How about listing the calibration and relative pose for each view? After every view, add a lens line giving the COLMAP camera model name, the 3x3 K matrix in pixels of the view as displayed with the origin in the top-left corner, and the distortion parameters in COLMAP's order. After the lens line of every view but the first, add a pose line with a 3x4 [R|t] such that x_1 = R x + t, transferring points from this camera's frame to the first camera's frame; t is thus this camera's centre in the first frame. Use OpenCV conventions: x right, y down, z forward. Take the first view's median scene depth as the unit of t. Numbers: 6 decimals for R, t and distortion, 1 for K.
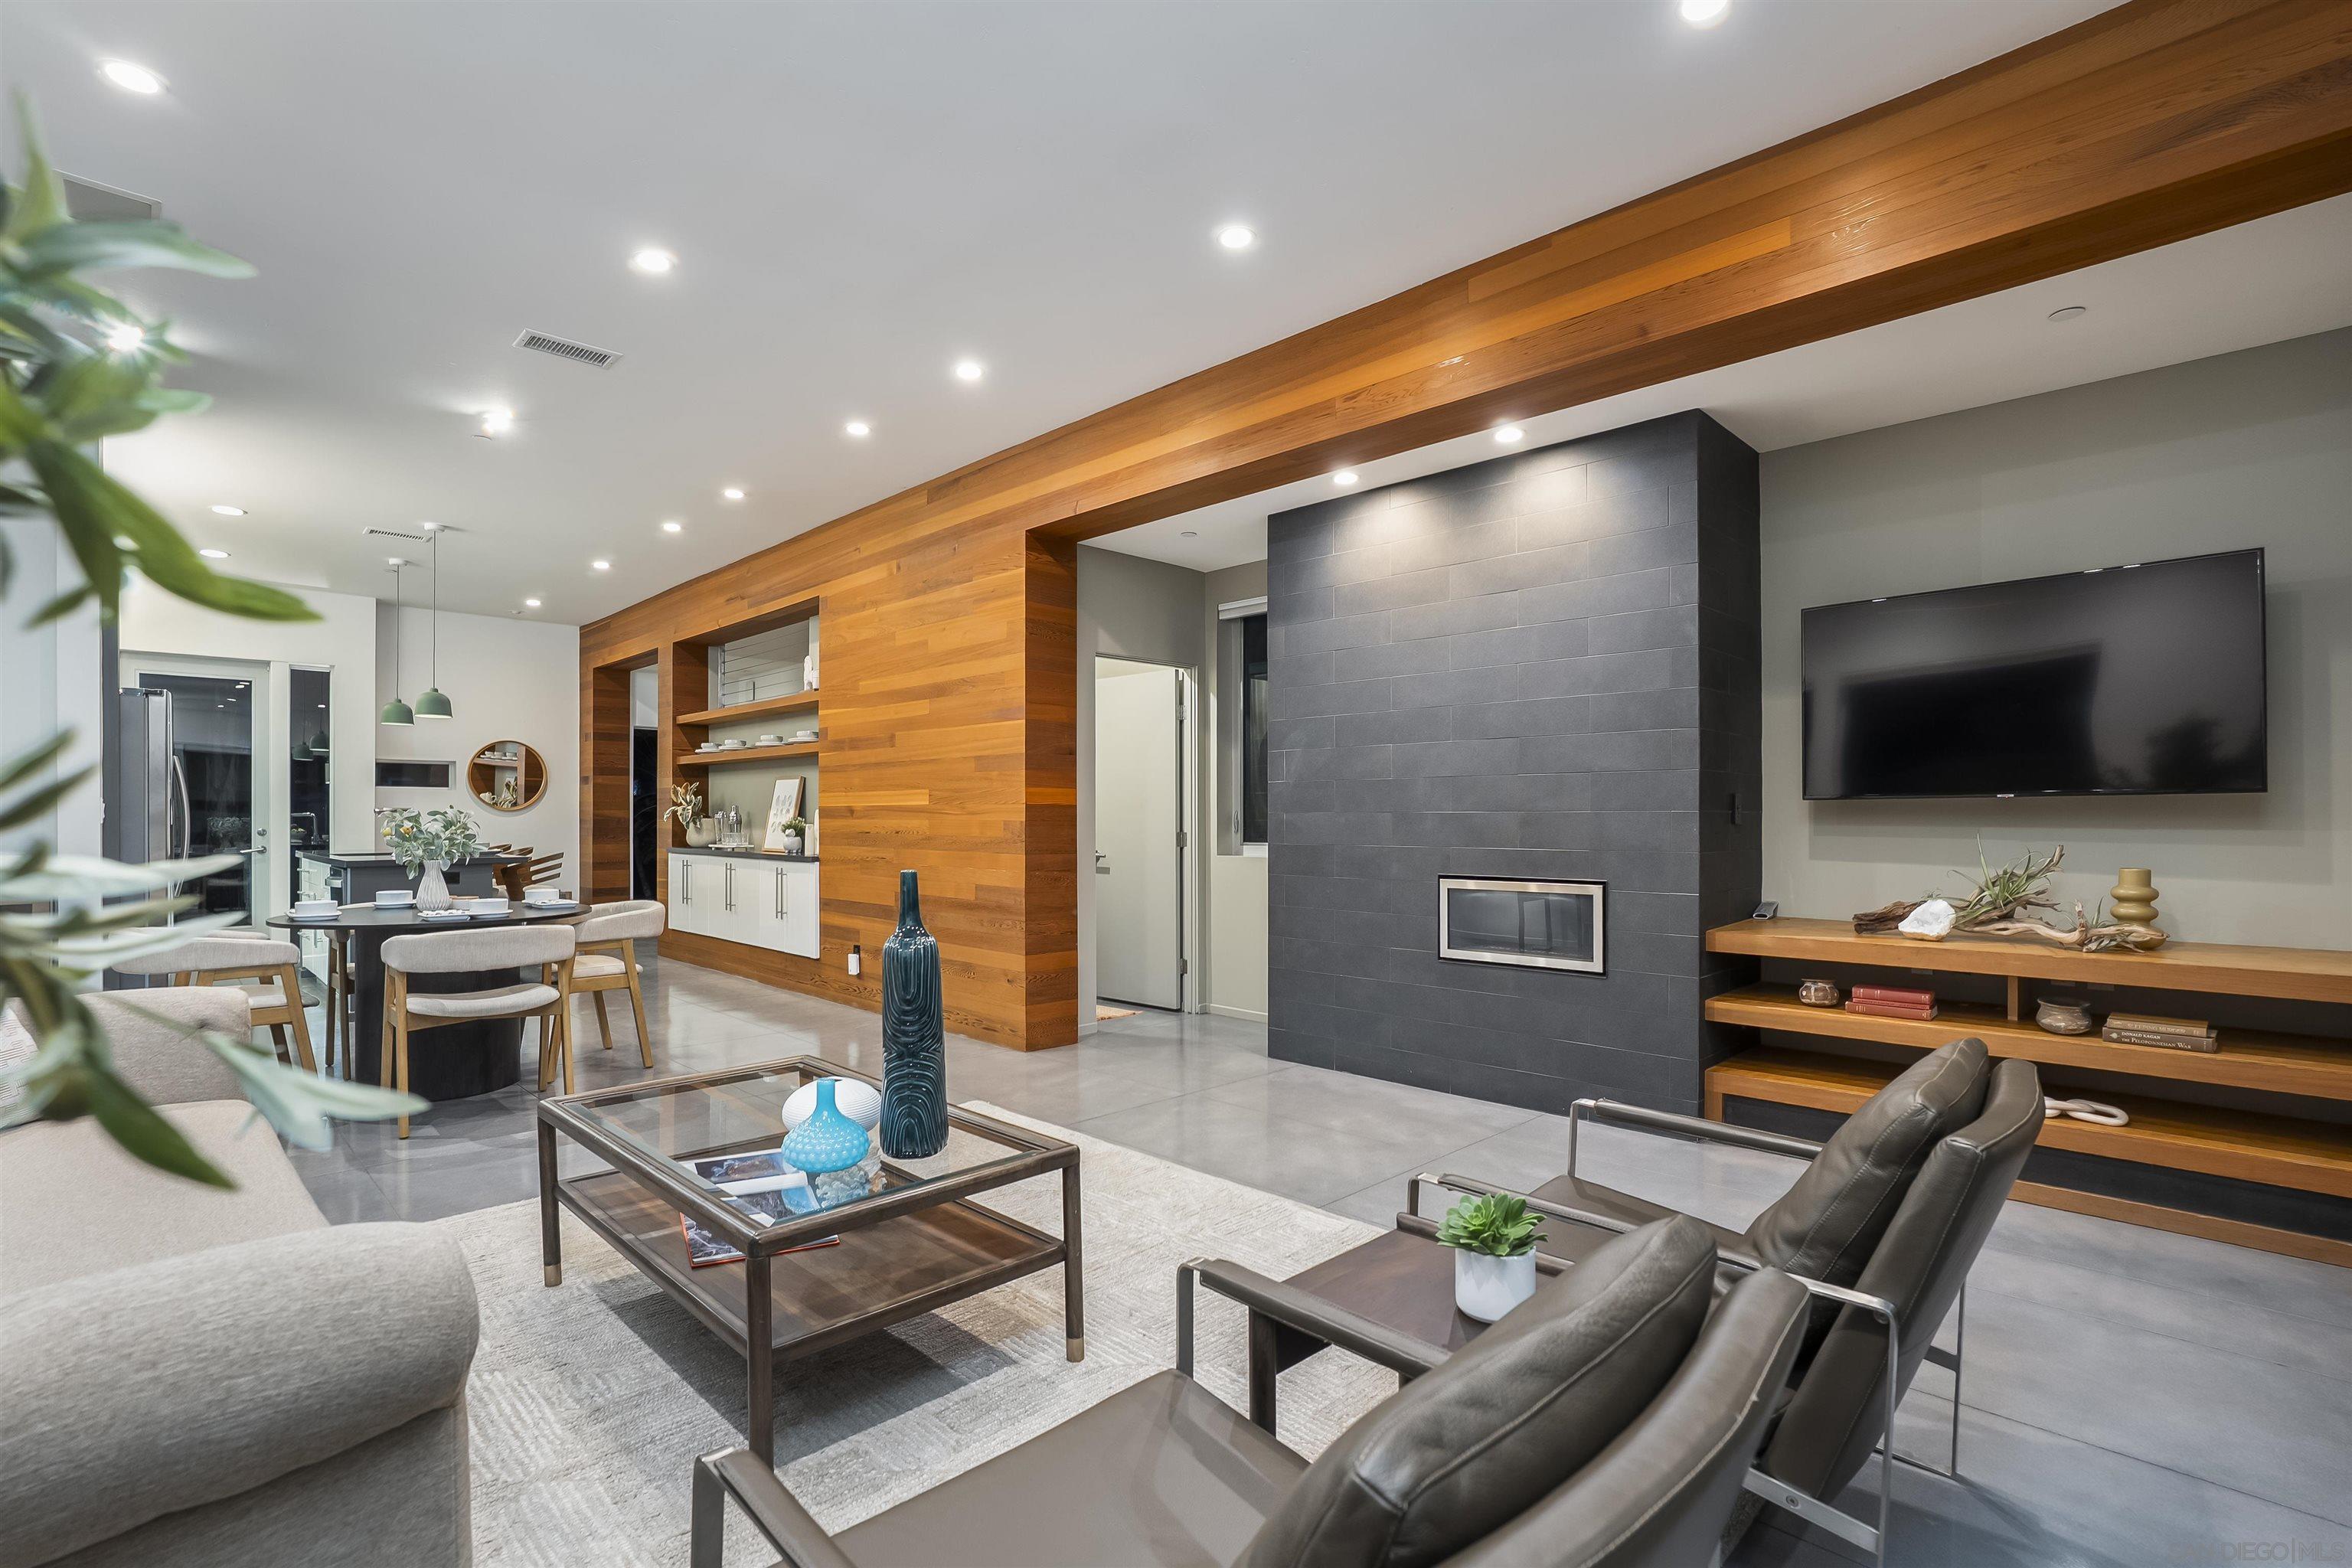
lens RADIAL K [[1096.2, 0, 1227.1], [0, 1096.2, 817.1], [0, 0, 1]] dist [-0.070985, -0.000055]
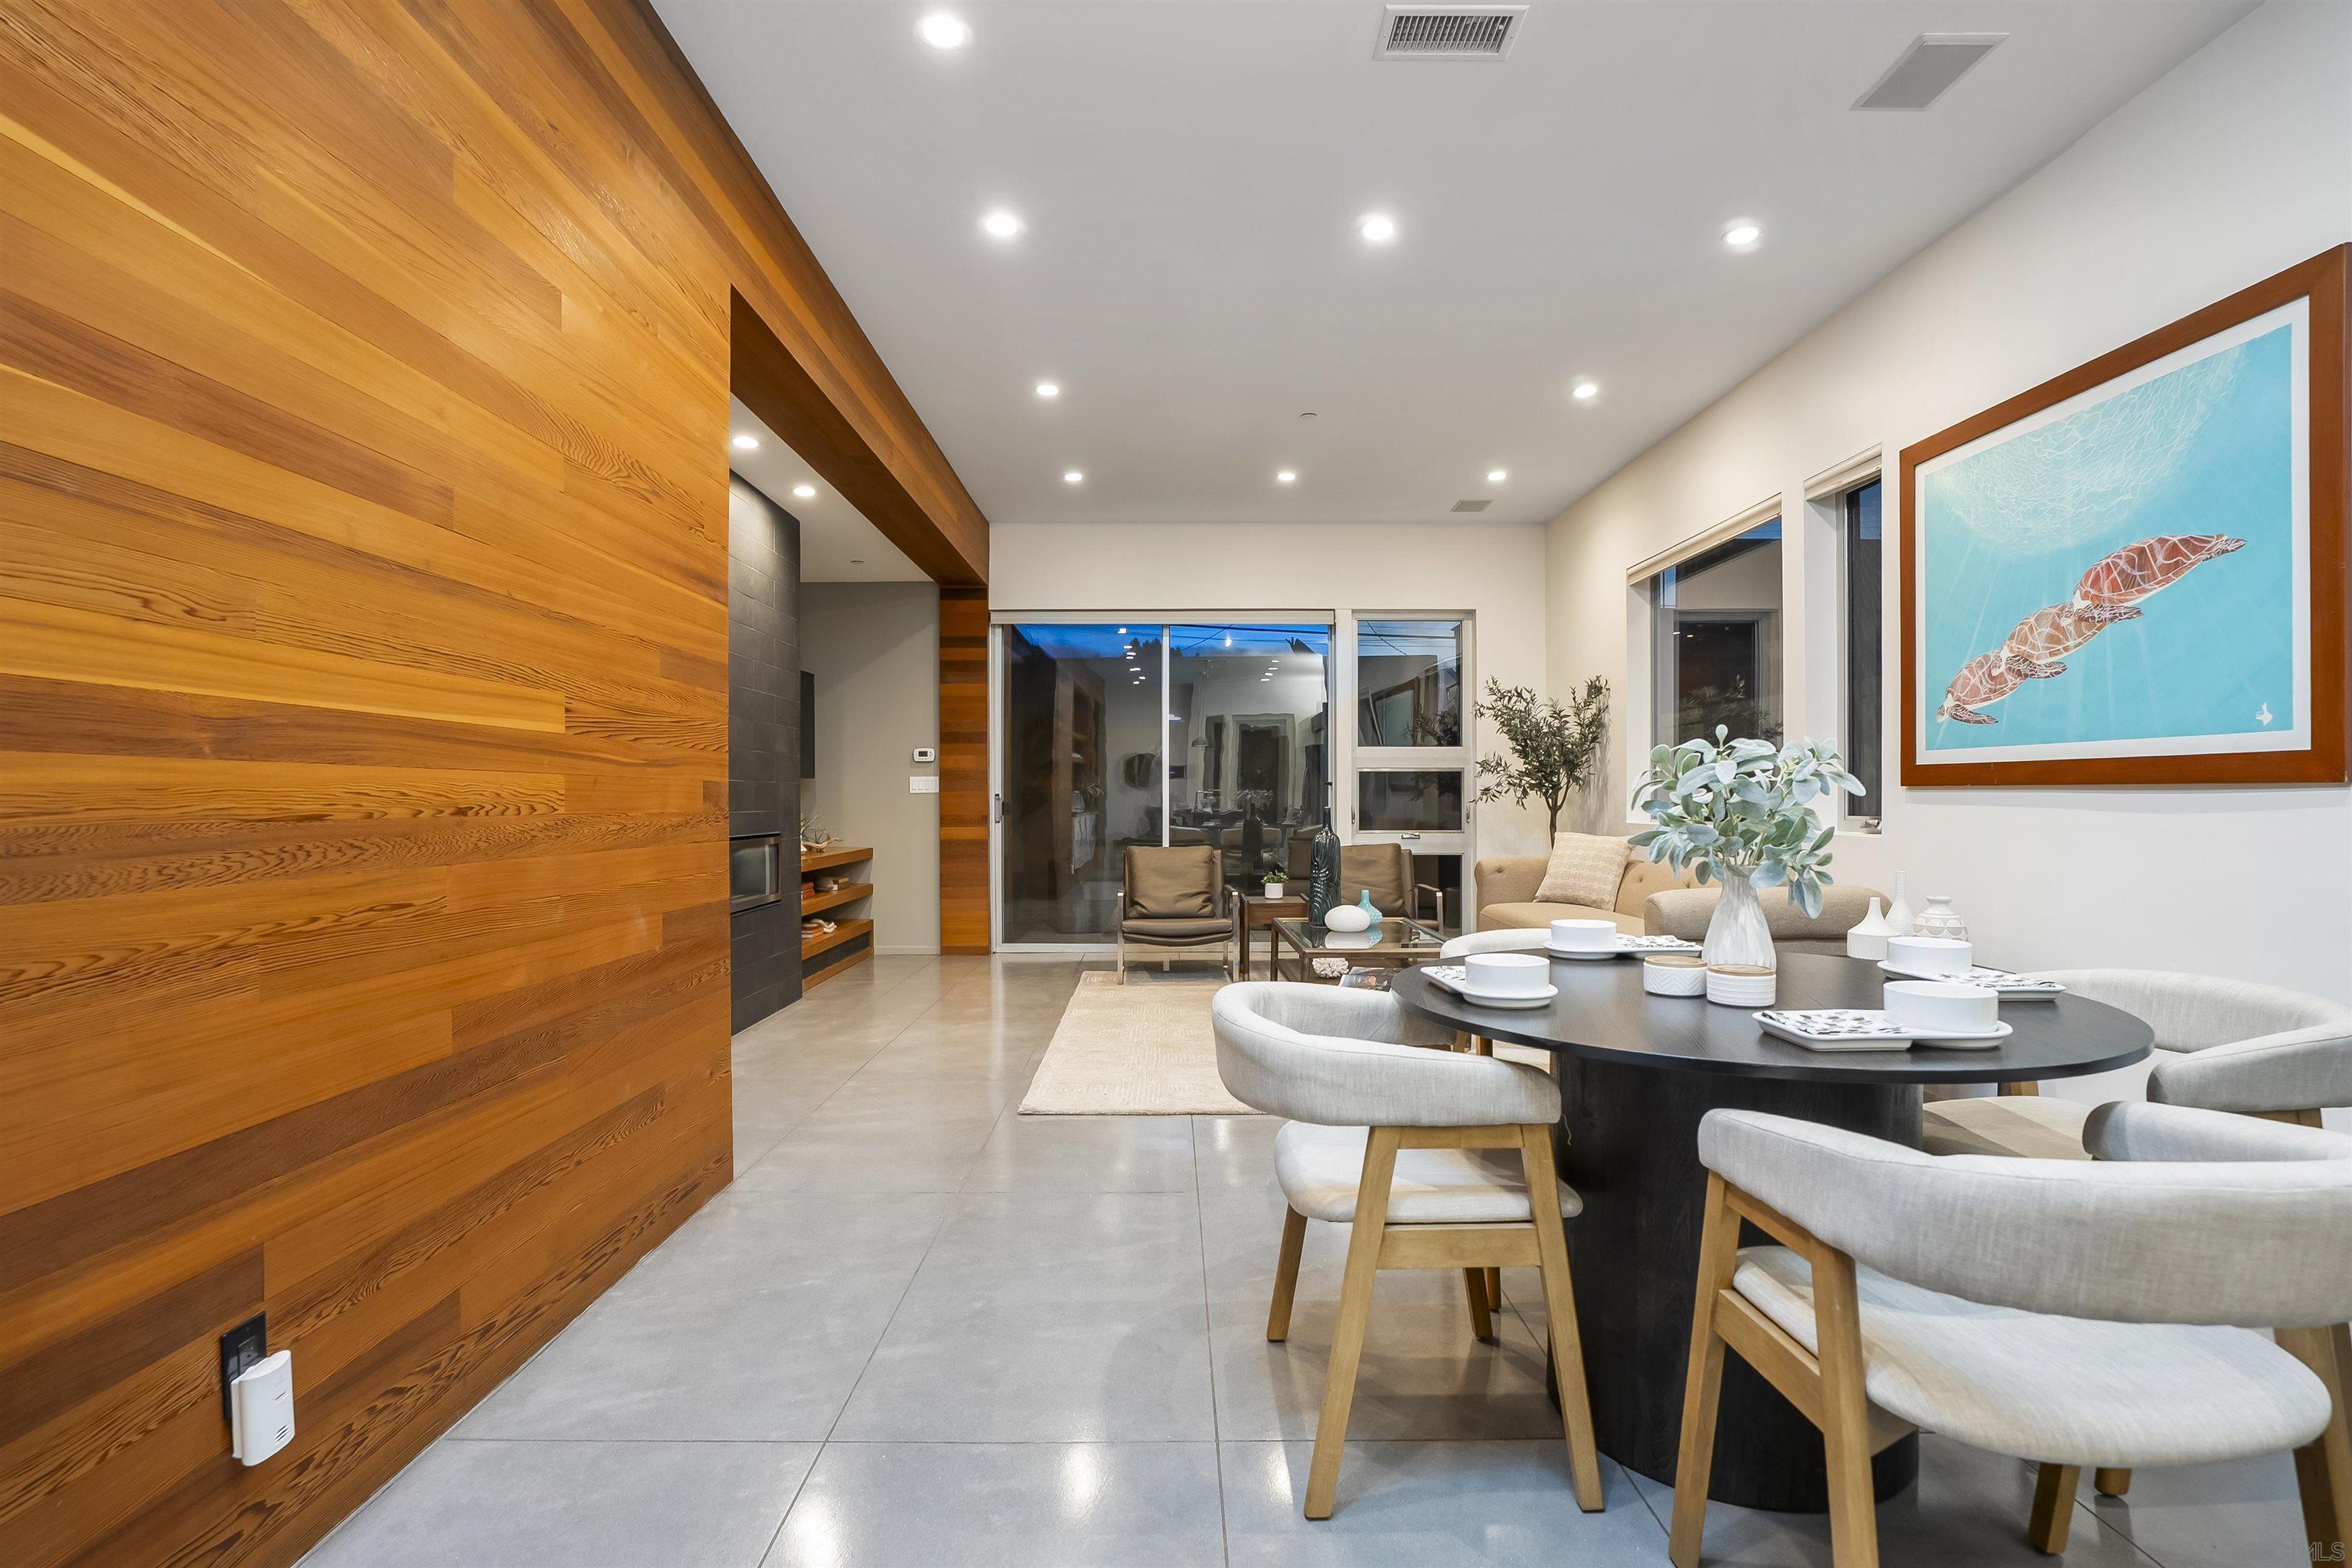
lens RADIAL K [[1097.8, 0, 1176.0], [0, 1097.8, 784.0], [0, 0, 1]] dist [-0.037826, 0.000097]
pose [[-0.694599, 0.008173, 0.719351, -0.702832], [-0.000235, 0.999933, -0.011587, 0.010013], [-0.719397, -0.008217, -0.694550, 1.127849]]
